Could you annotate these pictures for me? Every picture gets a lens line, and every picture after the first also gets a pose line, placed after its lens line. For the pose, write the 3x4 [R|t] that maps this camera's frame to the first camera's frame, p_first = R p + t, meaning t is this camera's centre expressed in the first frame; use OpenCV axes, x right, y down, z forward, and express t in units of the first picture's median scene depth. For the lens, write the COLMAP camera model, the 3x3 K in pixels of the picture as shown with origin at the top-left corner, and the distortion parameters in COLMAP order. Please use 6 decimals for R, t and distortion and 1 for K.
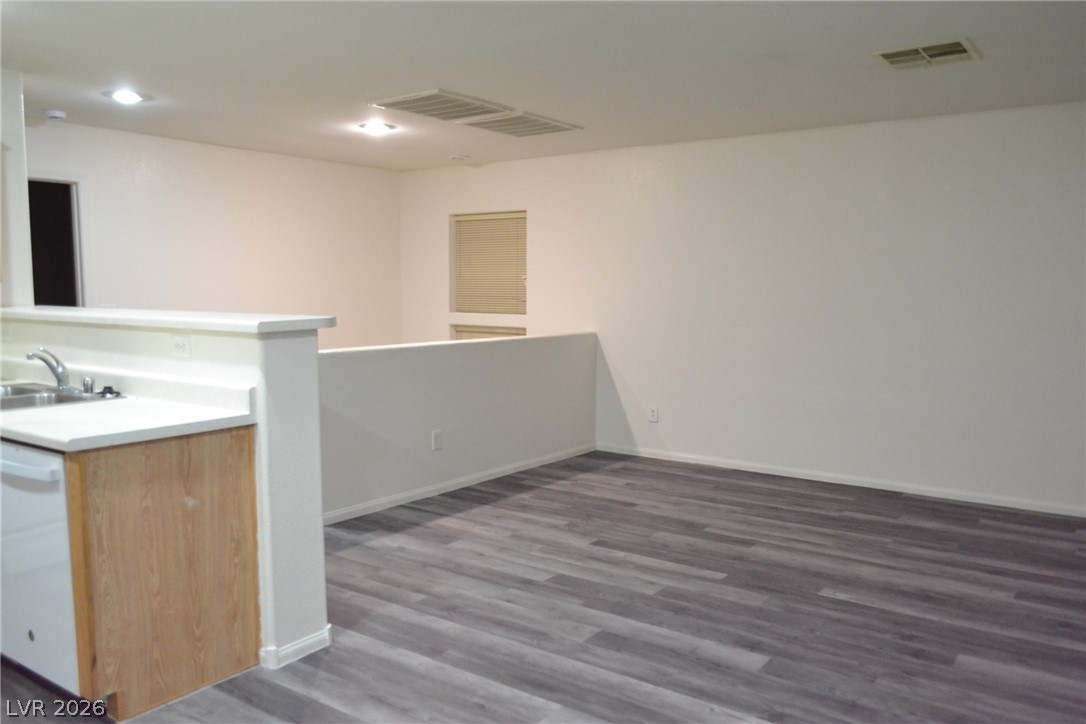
lens RADIAL K [[863.9, 0, 537.6], [0, 863.9, 384.8], [0, 0, 1]] dist [-0.011479, 0.001904]
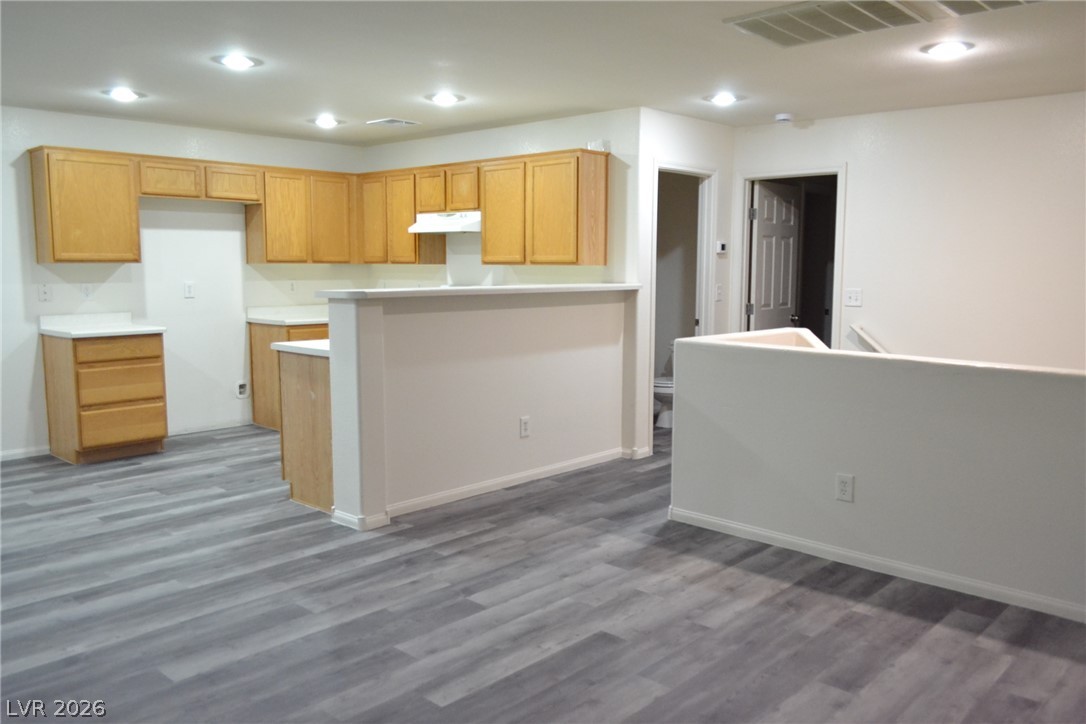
lens RADIAL K [[863.9, 0, 537.2], [0, 863.9, 362.2], [0, 0, 1]] dist [-0.011479, 0.001904]
pose [[-0.119209, 0.111163, -0.986627, 0.990642], [-0.121811, 0.984568, 0.125649, -0.159107], [0.985369, 0.135161, -0.103828, 1.305612]]
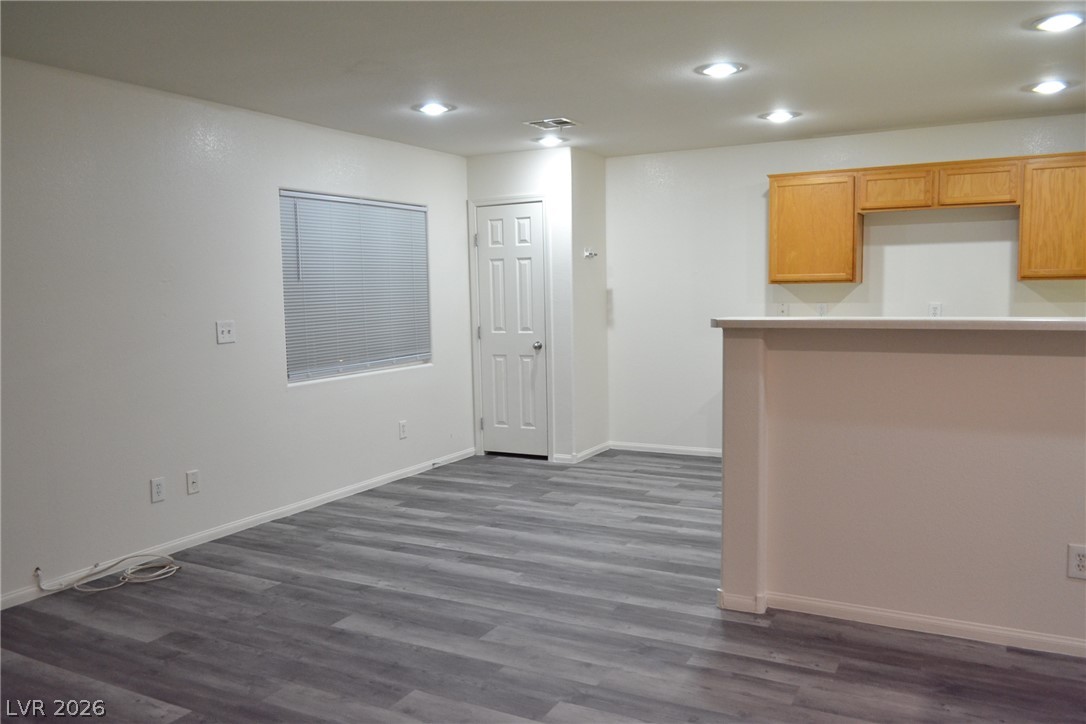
lens RADIAL K [[863.9, 0, 544.8], [0, 863.9, 364.3], [0, 0, 1]] dist [-0.011479, 0.001904]
pose [[-0.990177, 0.026845, -0.137216, 0.126849], [-0.002286, 0.978156, 0.207862, -0.233706], [0.139798, 0.206134, -0.968486, 1.894730]]
